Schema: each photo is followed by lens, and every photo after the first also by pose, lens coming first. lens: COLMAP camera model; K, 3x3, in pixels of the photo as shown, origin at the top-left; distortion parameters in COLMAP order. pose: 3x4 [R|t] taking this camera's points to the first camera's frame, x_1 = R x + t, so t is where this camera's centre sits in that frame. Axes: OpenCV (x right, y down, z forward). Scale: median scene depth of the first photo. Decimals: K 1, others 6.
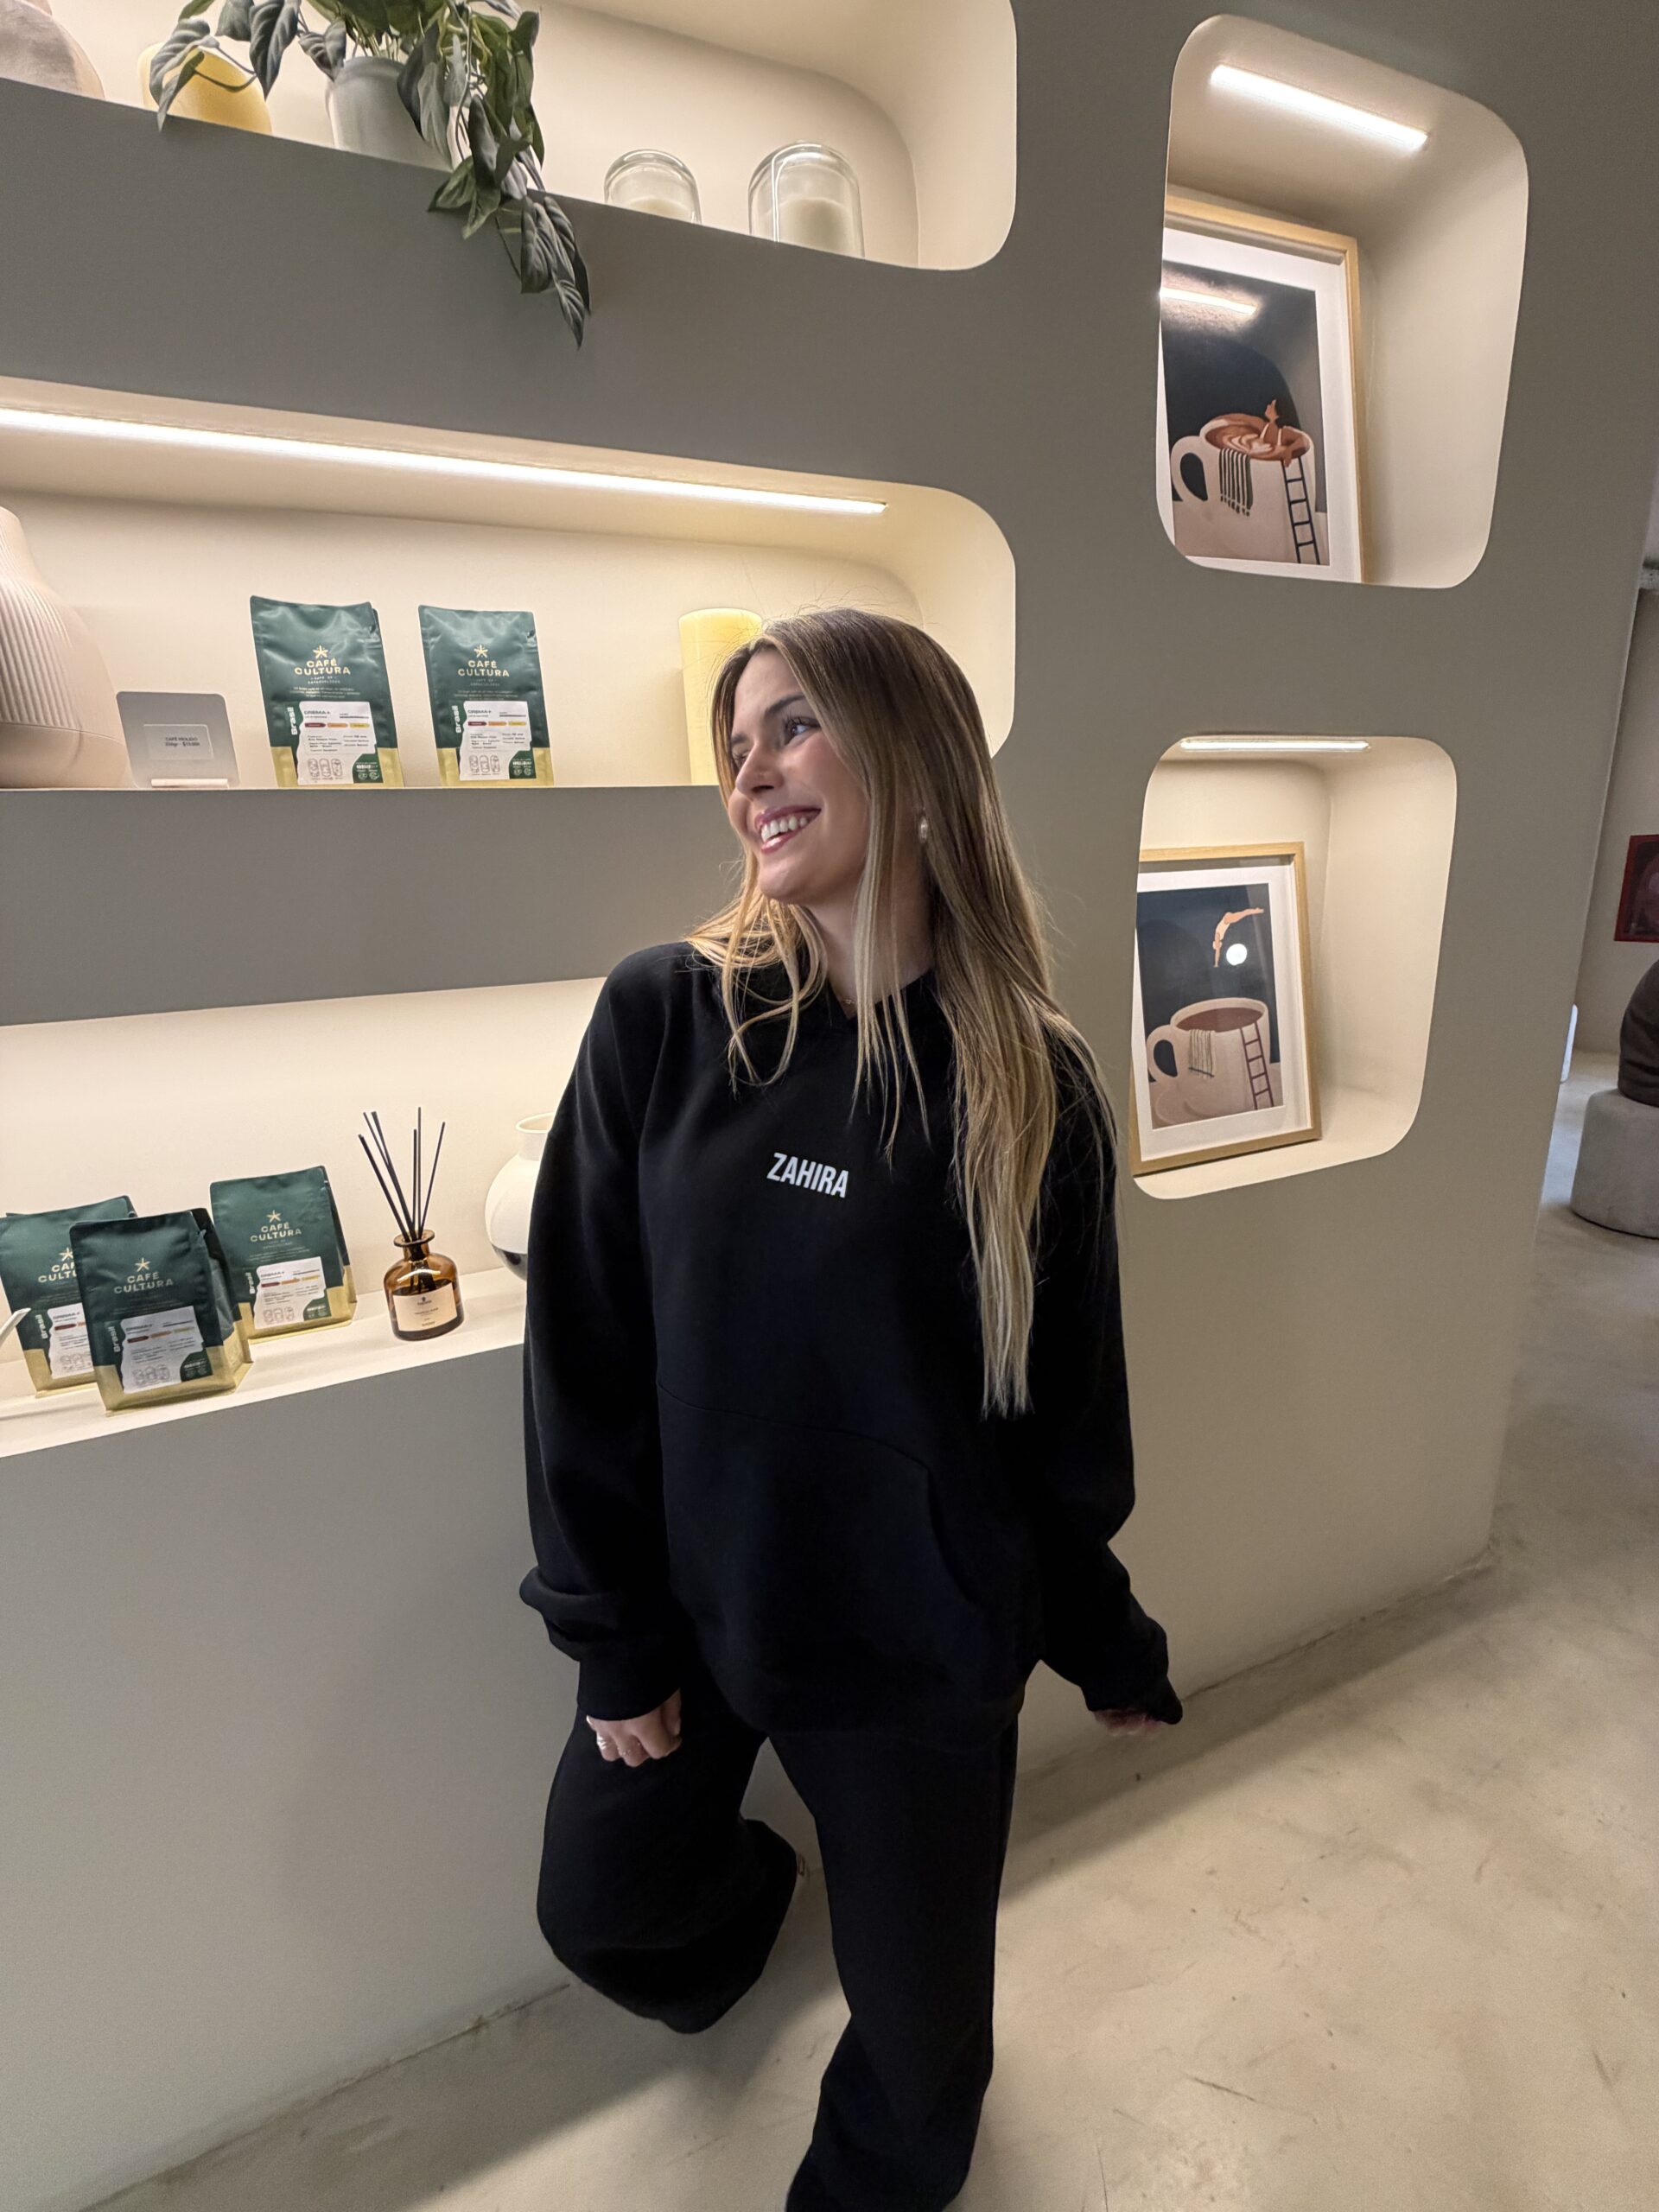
lens RADIAL K [[873.3, 0, 825.3], [0, 873.3, 1105.7], [0, 0, 1]] dist [0.000676, 0.000007]
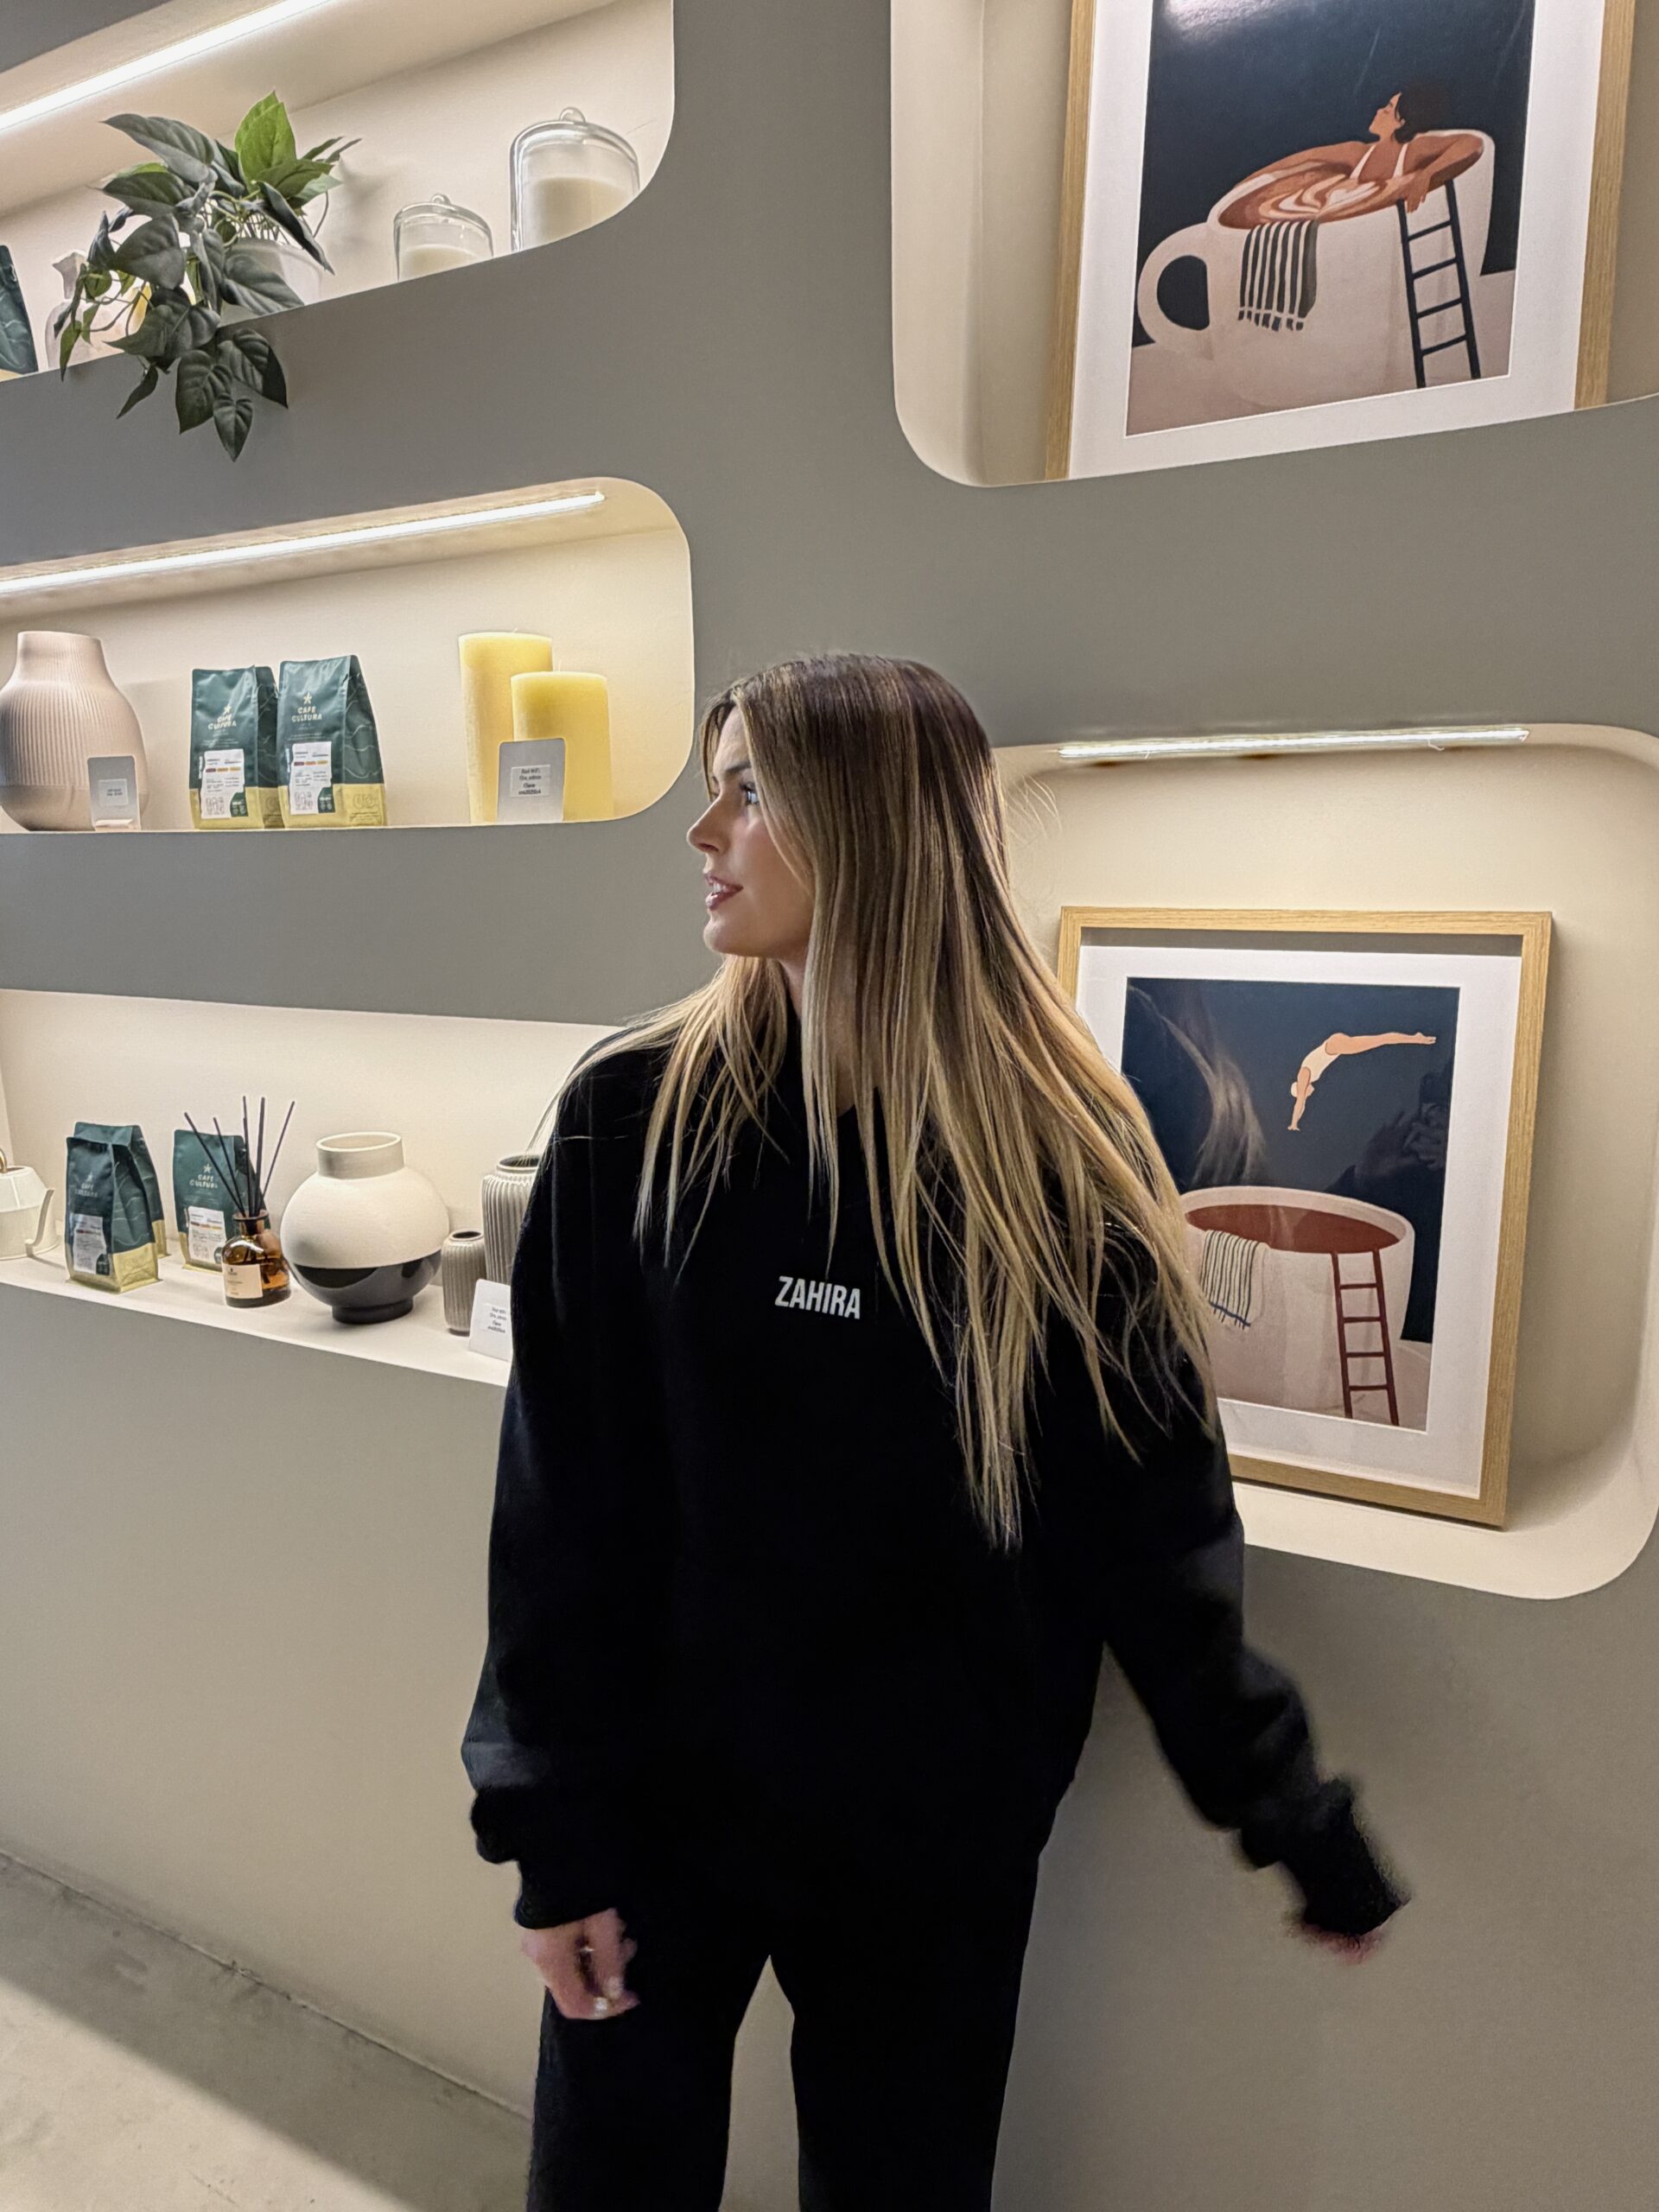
lens RADIAL K [[1315.1, 0, 829.5], [0, 1315.1, 1106.0], [0, 0, 1]] dist [0.001434, 0.000821]
pose [[0.682312, 0.186260, -0.706935, 1.193159], [-0.204933, 0.976959, 0.059610, -0.236027], [0.701750, 0.104201, 0.704762, 0.328992]]
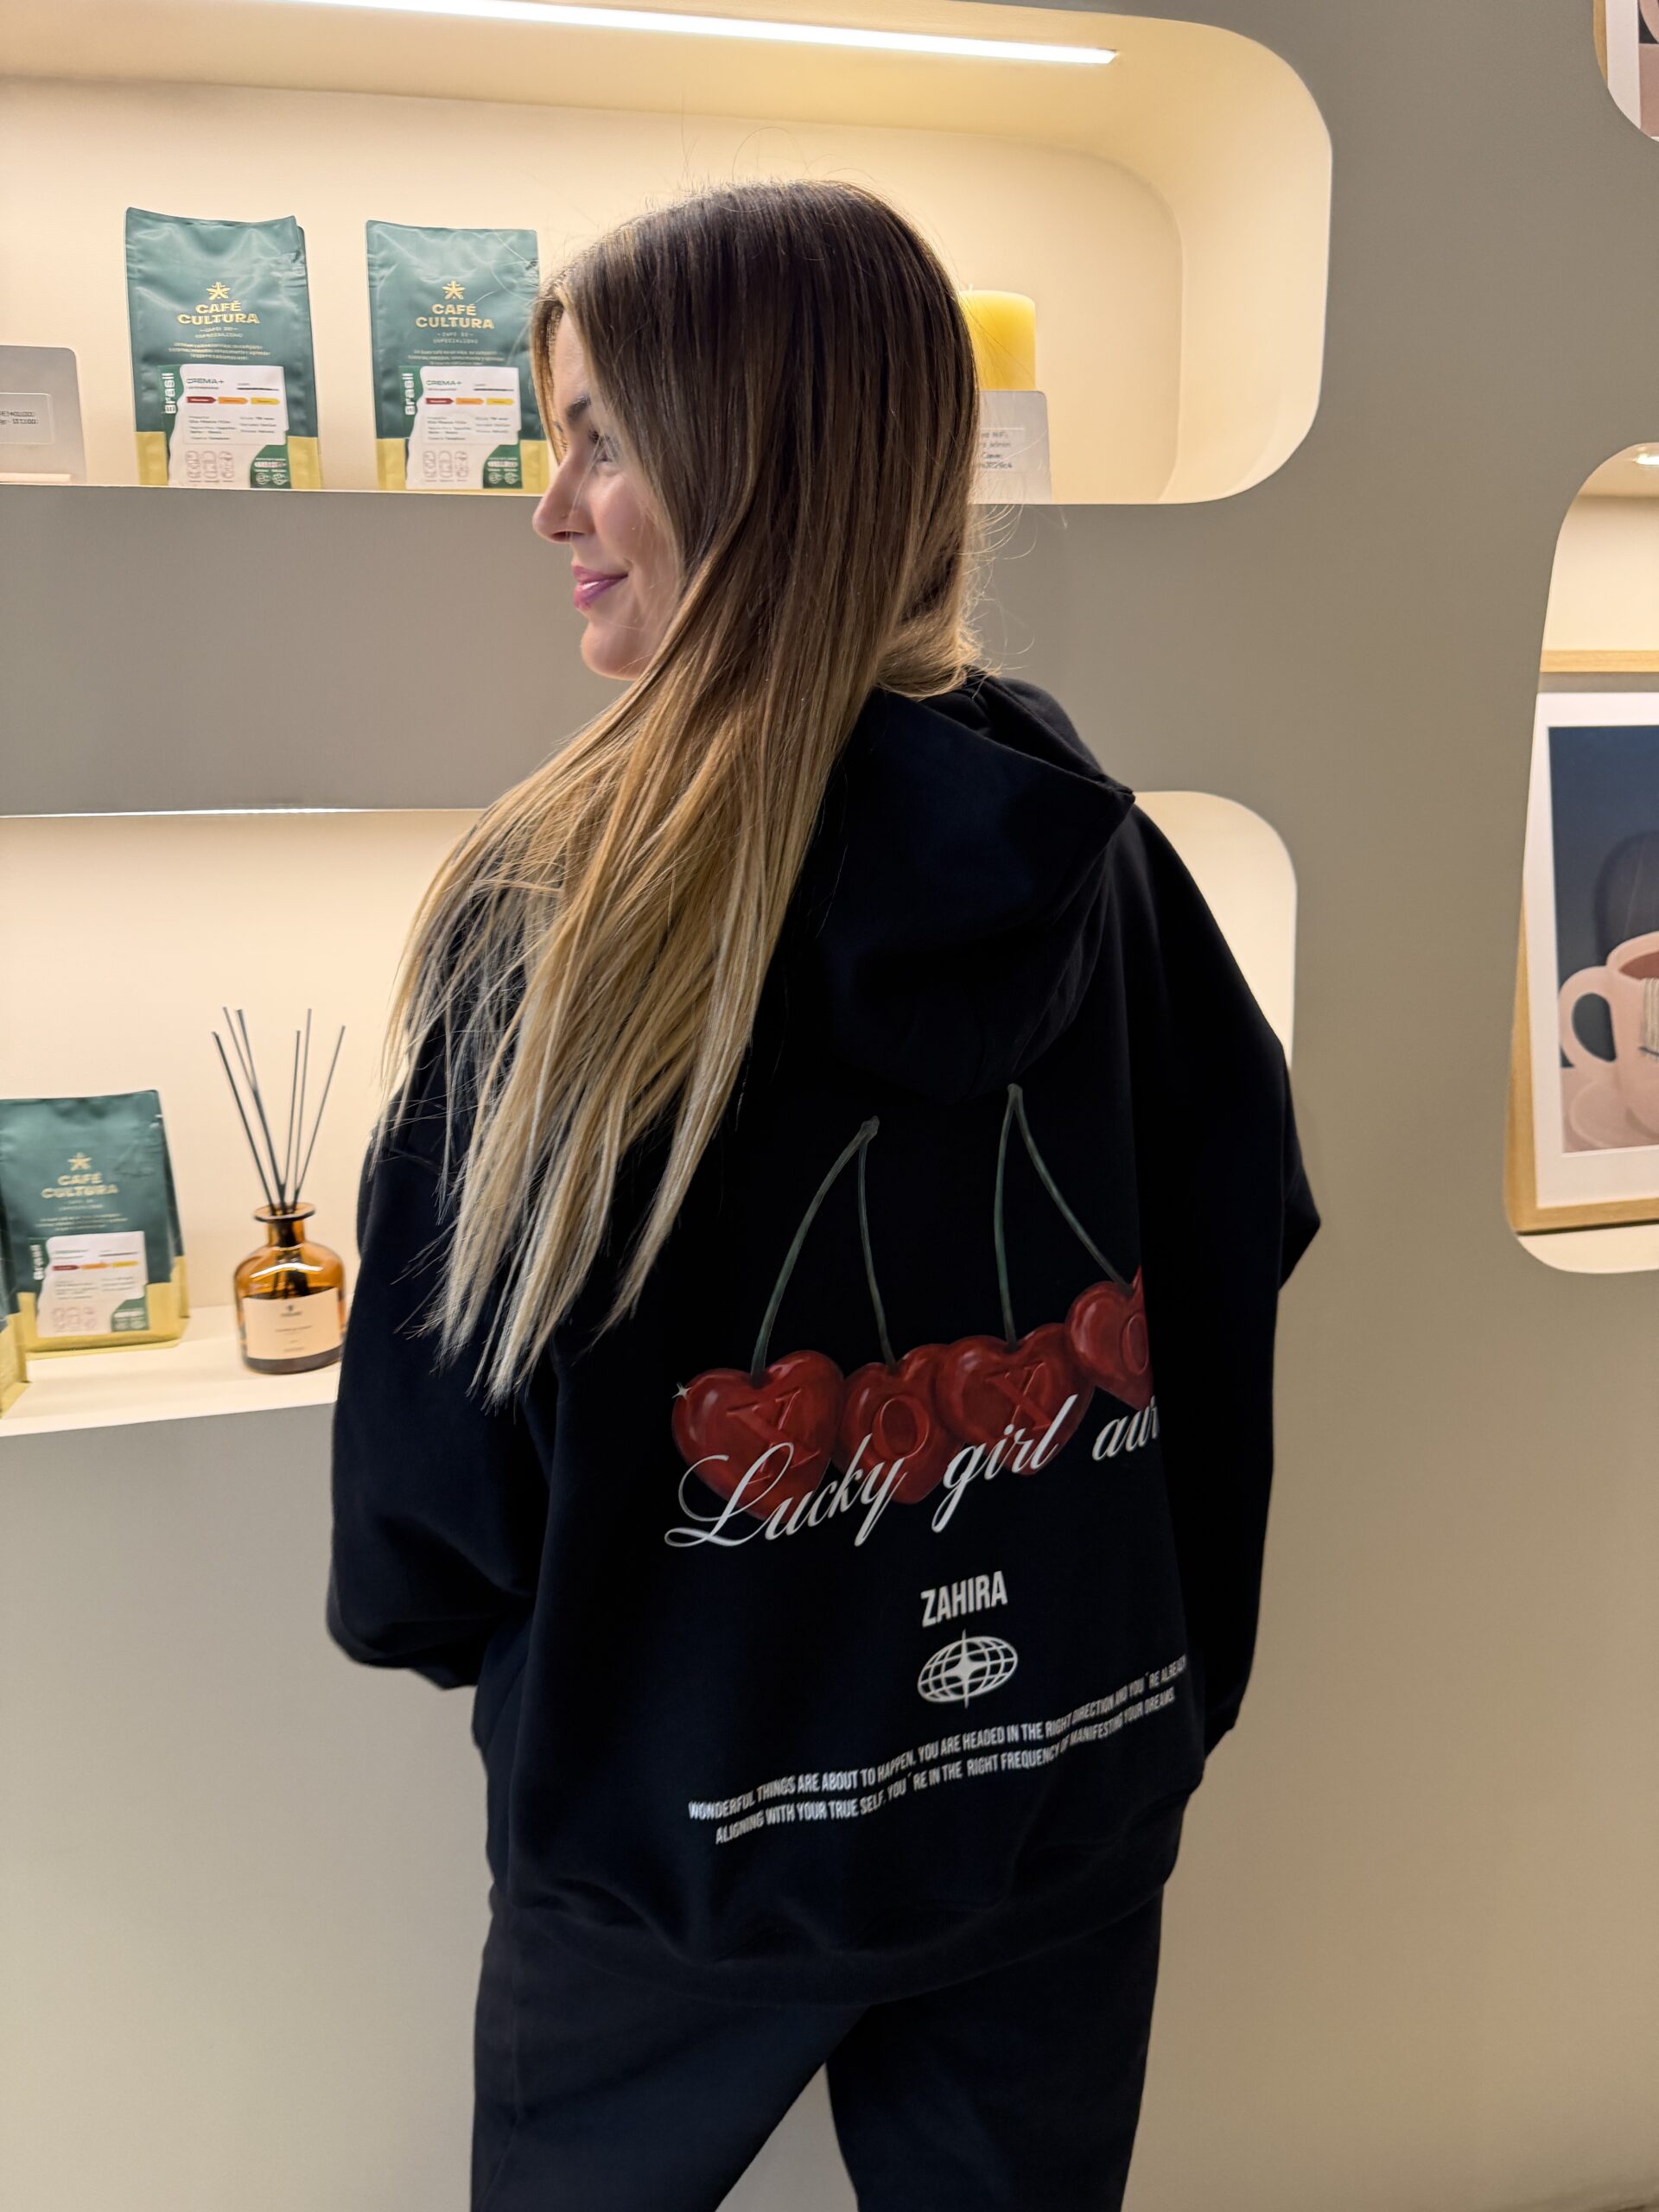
lens RADIAL K [[1595.5, 0, 818.4], [0, 1595.5, 1107.5], [0, 0, 1]] dist [-0.008367, 0.003709]
pose [[0.989038, 0.062839, -0.133625, 0.058276], [-0.067565, 0.997229, -0.031123, 0.087247], [0.131299, 0.039810, 0.990543, -0.087396]]
